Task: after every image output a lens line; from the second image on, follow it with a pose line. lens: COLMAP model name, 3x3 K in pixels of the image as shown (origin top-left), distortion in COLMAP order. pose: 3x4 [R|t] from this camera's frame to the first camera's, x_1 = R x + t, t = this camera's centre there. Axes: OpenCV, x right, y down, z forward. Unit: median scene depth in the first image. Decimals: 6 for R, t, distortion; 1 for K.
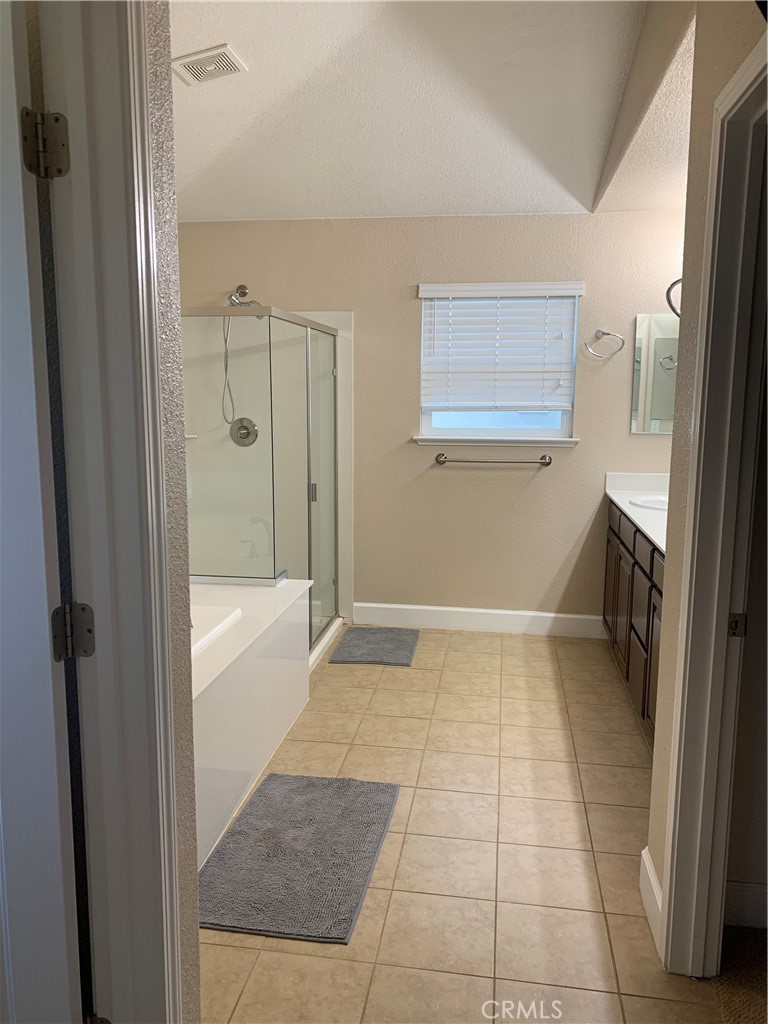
lens RADIAL K [[776.9, 0, 384.0], [0, 776.9, 512.0], [0, 0, 1]] dist [0.086657, -0.136295]
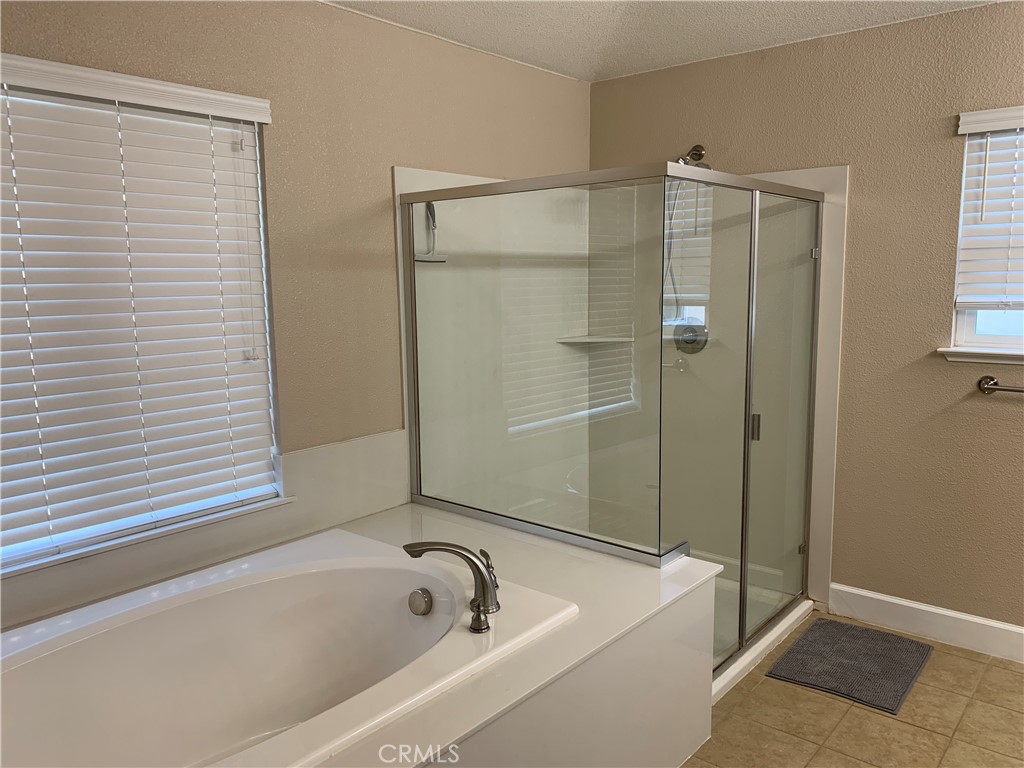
lens RADIAL K [[776.9, 0, 510.4], [0, 776.9, 378.2], [0, 0, 1]] dist [0.005692, -0.007110]
pose [[0.847964, 0.052959, -0.527401, 0.079080], [-0.065332, 0.997852, -0.004844, -0.045892], [0.526012, 0.038564, 0.849603, 0.265314]]
